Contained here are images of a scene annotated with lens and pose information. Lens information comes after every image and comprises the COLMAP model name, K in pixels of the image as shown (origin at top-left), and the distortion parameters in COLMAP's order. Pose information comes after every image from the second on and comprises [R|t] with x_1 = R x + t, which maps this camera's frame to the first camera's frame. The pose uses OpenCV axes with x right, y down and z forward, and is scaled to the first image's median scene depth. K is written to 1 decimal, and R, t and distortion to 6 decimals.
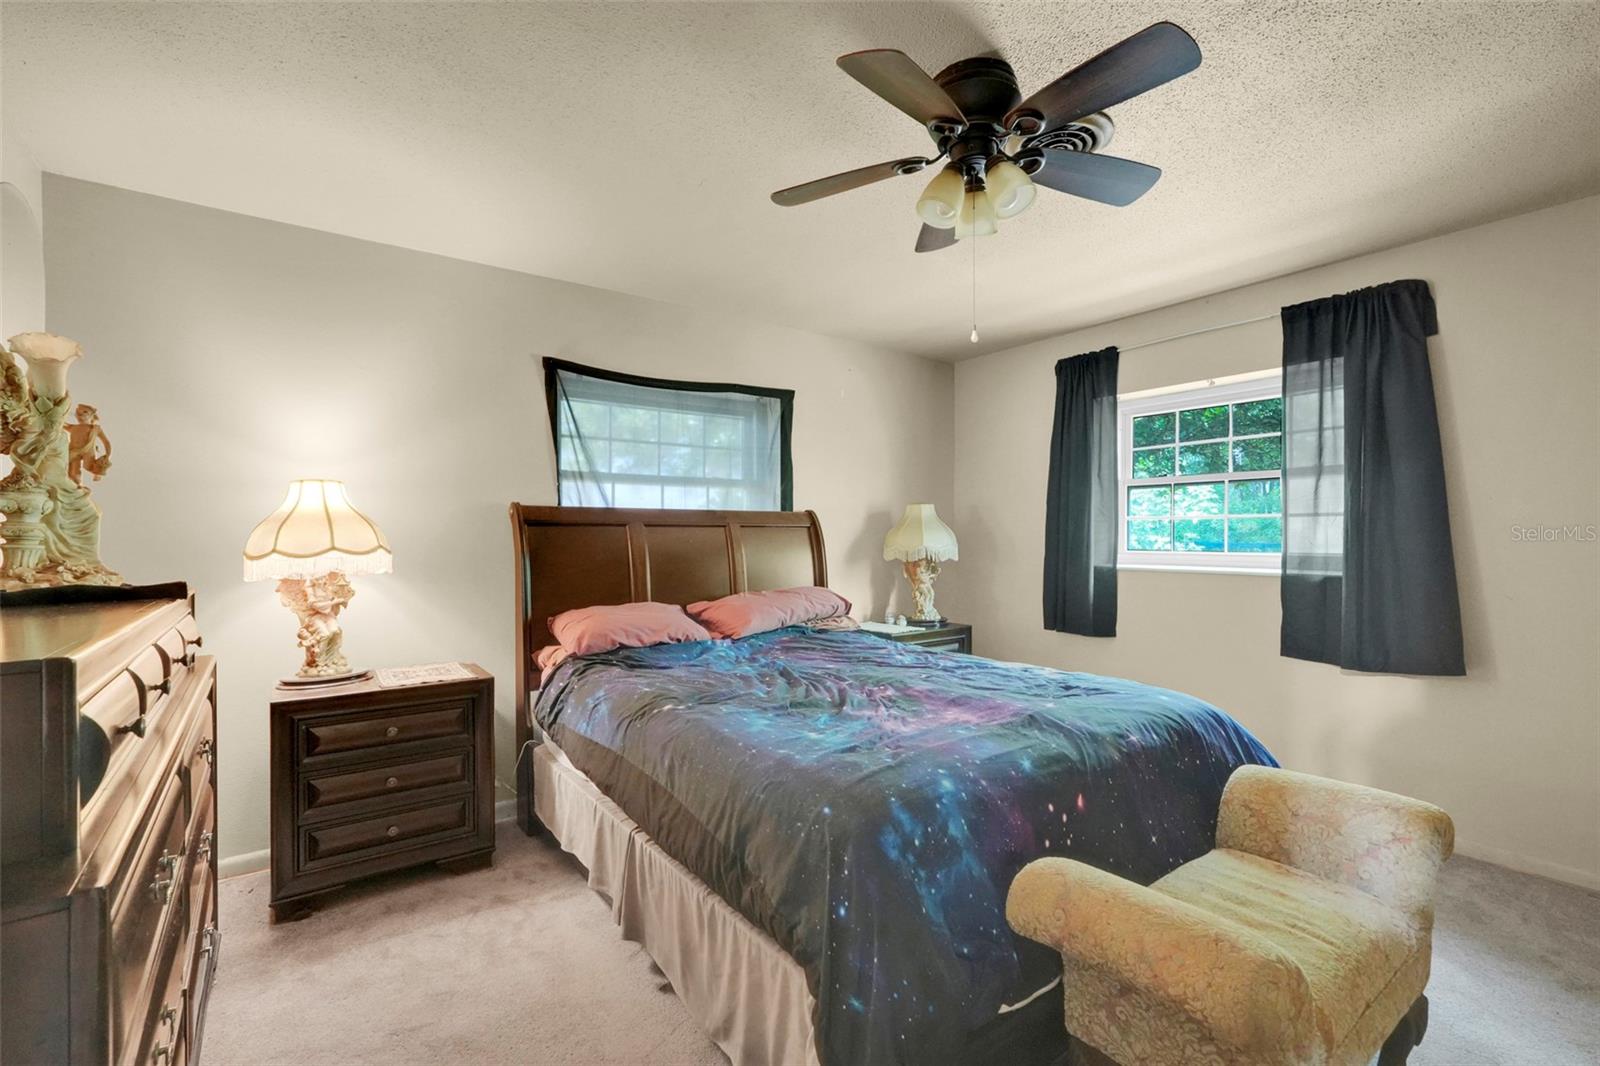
lens RADIAL K [[713.7, 0, 800.0], [0, 713.7, 533.0], [0, 0, 1]] dist [-0.003988, -0.000121]
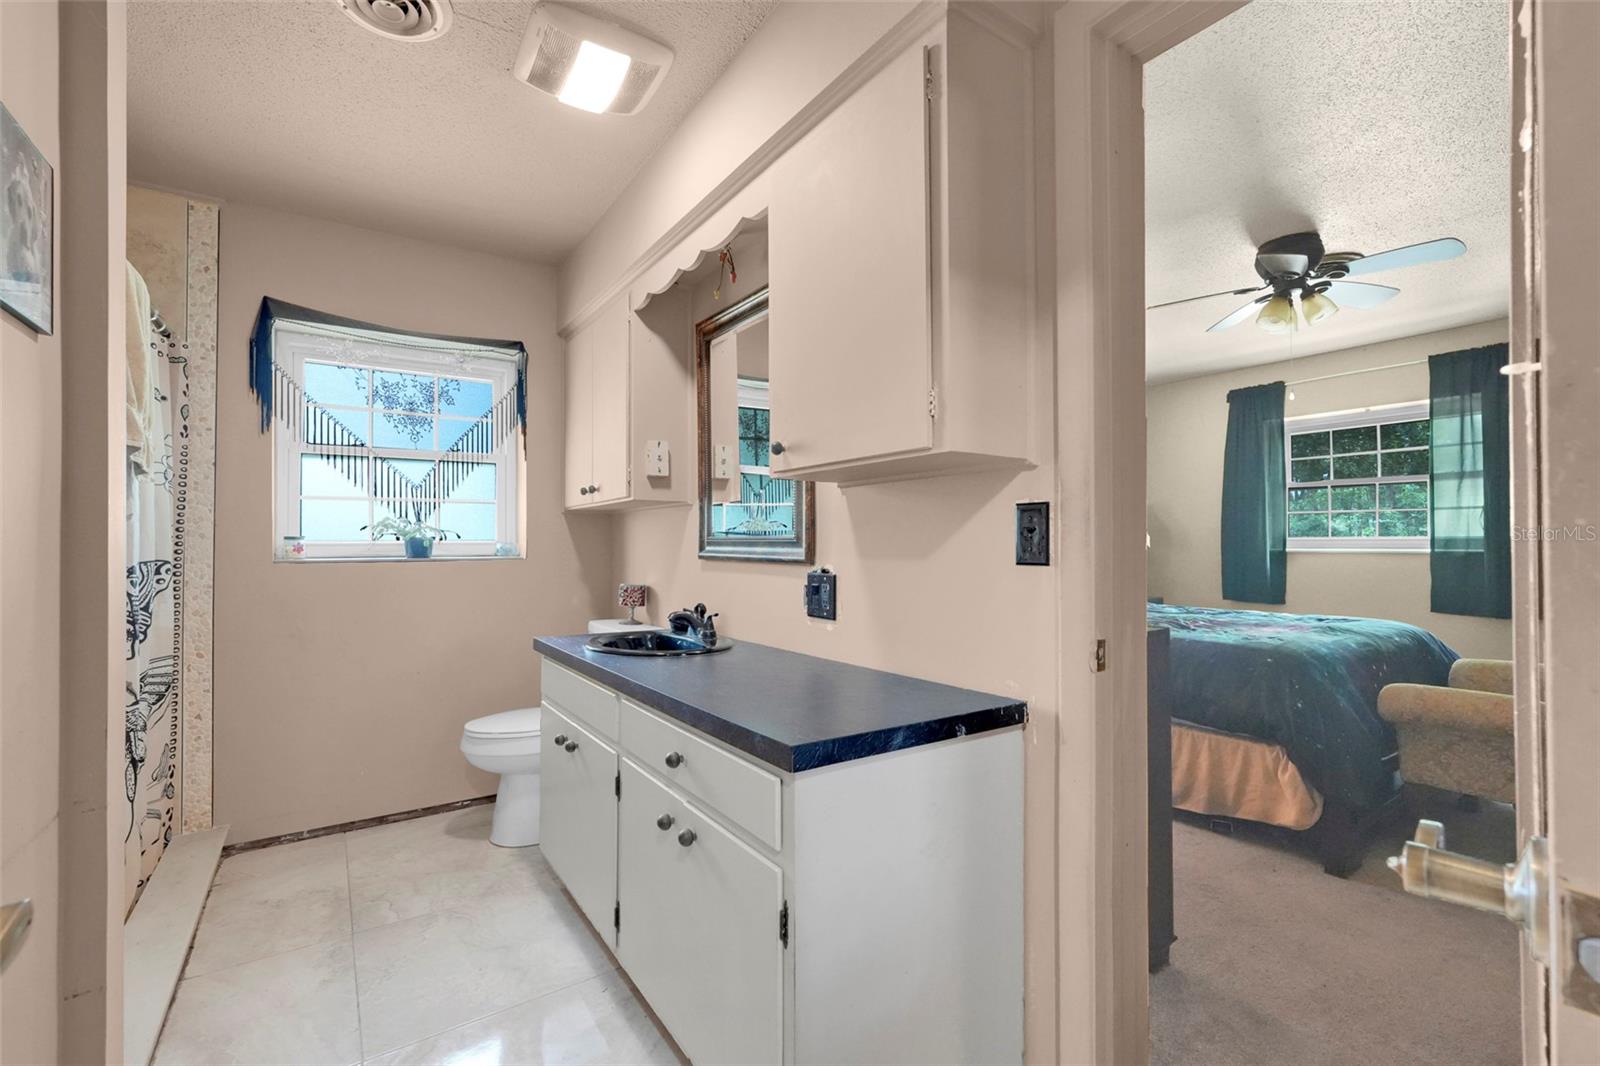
lens RADIAL K [[700.6, 0, 798.8], [0, 700.6, 533.9], [0, 0, 1]] dist [-0.022371, 0.012016]
pose [[0.999046, -0.005066, -0.043376, -0.465940], [0.004782, 0.999966, -0.006649, 0.026292], [0.043408, 0.006436, 0.999037, -0.366795]]
